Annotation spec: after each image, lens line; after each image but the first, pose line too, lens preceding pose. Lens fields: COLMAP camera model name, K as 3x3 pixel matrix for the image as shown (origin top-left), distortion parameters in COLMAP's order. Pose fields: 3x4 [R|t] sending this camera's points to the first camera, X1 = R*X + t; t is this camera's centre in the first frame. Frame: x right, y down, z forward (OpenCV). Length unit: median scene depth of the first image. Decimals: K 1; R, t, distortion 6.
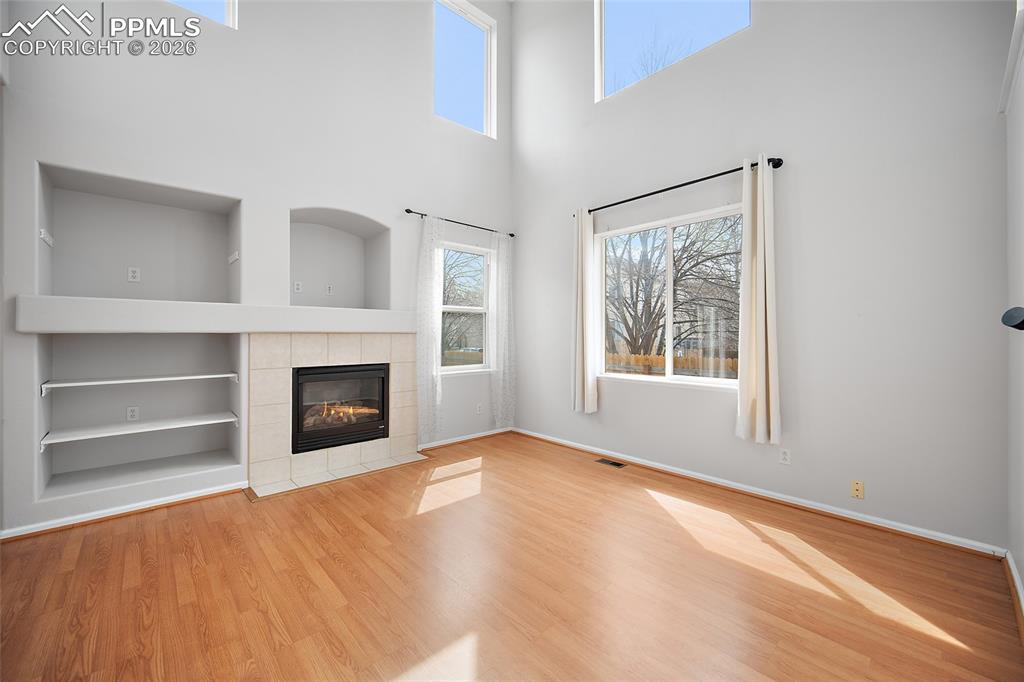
lens RADIAL K [[408.3, 0, 514.3], [0, 408.3, 331.1], [0, 0, 1]] dist [-0.000970, -0.000243]
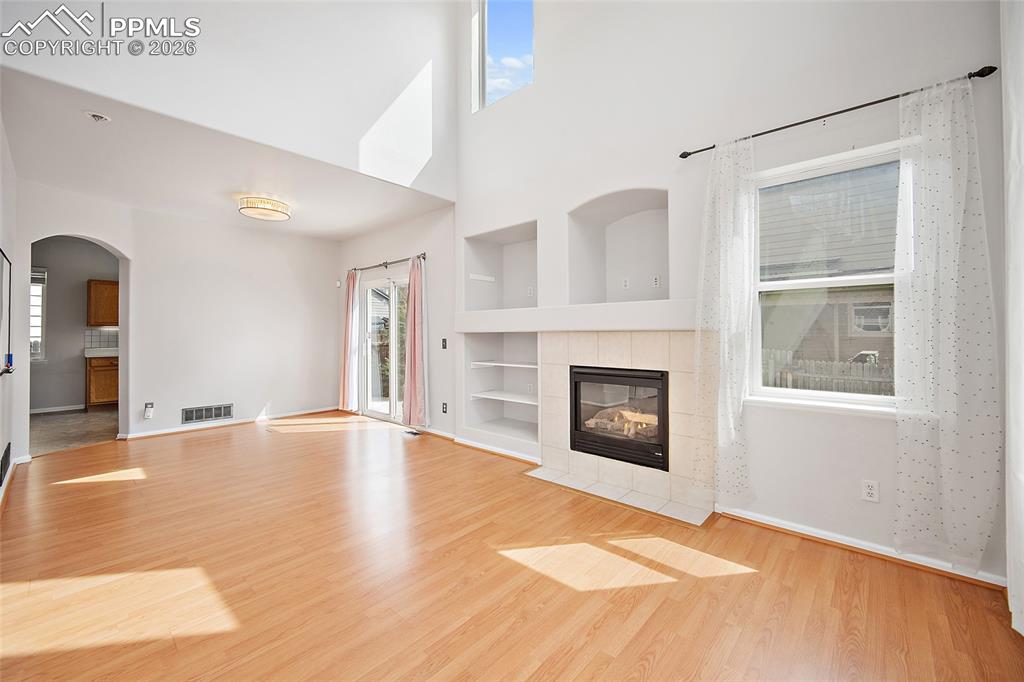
lens RADIAL K [[408.3, 0, 517.5], [0, 408.3, 327.8], [0, 0, 1]] dist [-0.000970, -0.000243]
pose [[0.107701, -0.014129, -0.994083, 0.463868], [0.008812, 0.999873, -0.013257, 0.007303], [0.994144, -0.007332, 0.107812, 0.751211]]
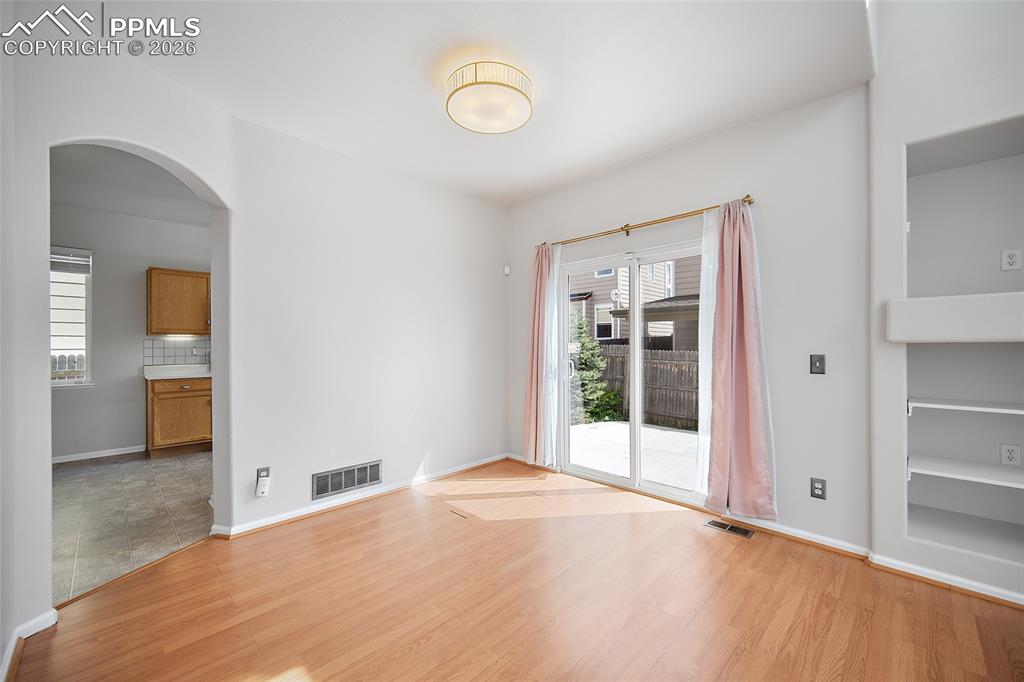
lens RADIAL K [[408.3, 0, 522.0], [0, 408.3, 343.1], [0, 0, 1]] dist [-0.000970, -0.000243]
pose [[0.056092, -0.001424, -0.998425, -0.252084], [0.010249, 0.999947, -0.000850, -0.001259], [0.998373, -0.010185, 0.056103, 0.099910]]
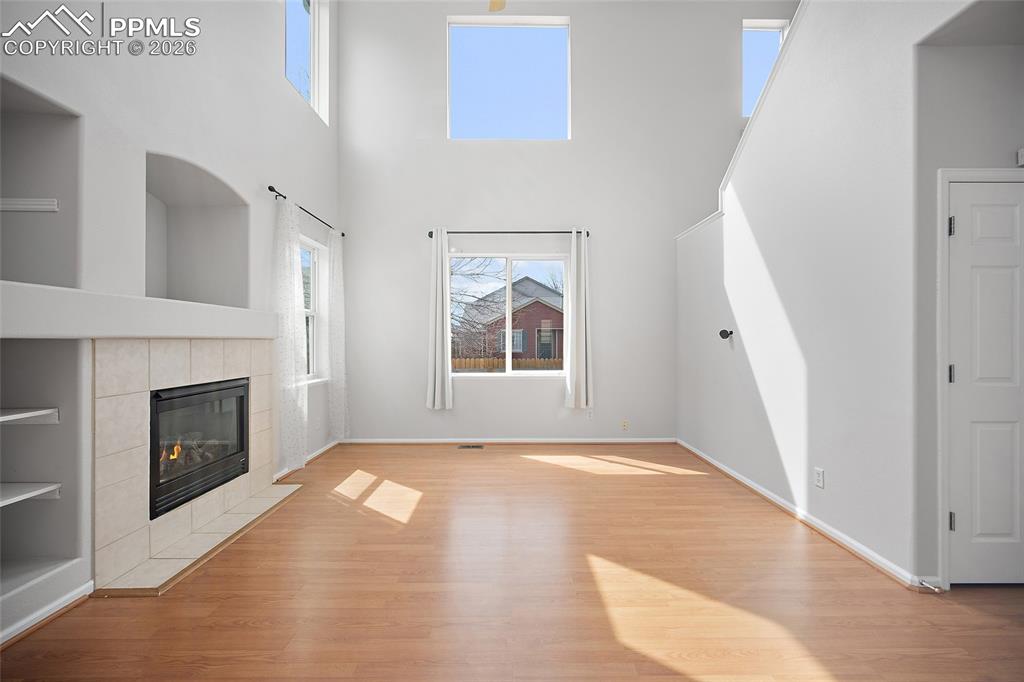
lens RADIAL K [[408.3, 0, 511.2], [0, 408.3, 339.7], [0, 0, 1]] dist [-0.000970, -0.000243]
pose [[0.669367, 0.000621, 0.742931, -0.636966], [-0.006452, 0.999967, 0.004977, -0.000740], [-0.742903, -0.008125, 0.669349, 0.119221]]
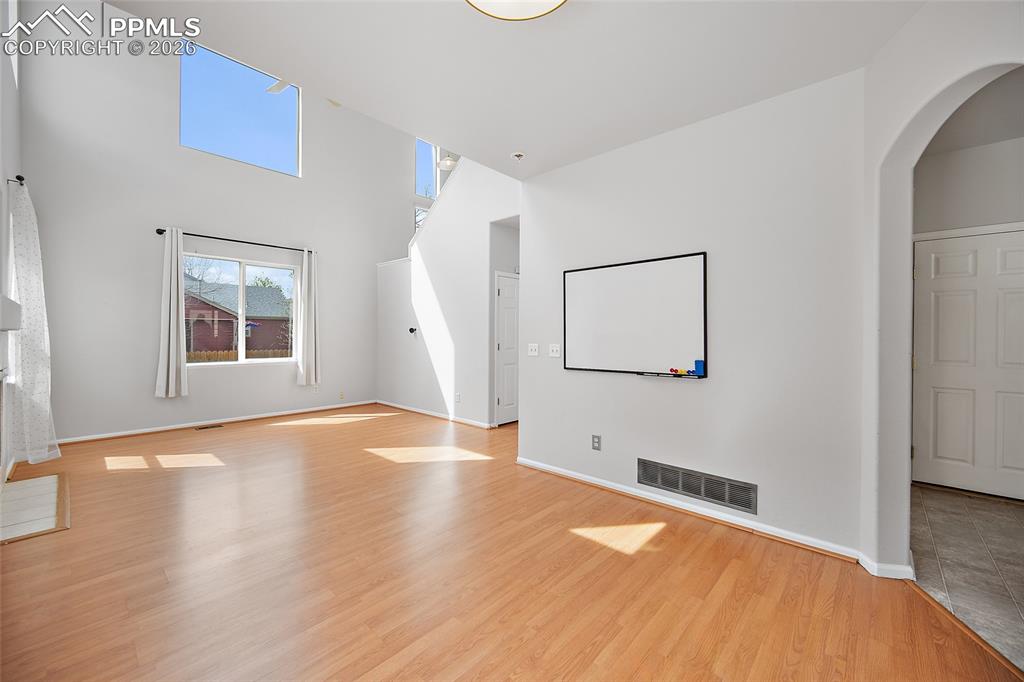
lens RADIAL K [[408.3, 0, 518.2], [0, 408.3, 336.3], [0, 0, 1]] dist [-0.000970, -0.000243]
pose [[-0.099551, -0.006797, 0.995009, -1.346148], [-0.013931, 0.999888, 0.005436, -0.003935], [-0.994935, -0.013320, -0.099635, 0.124458]]
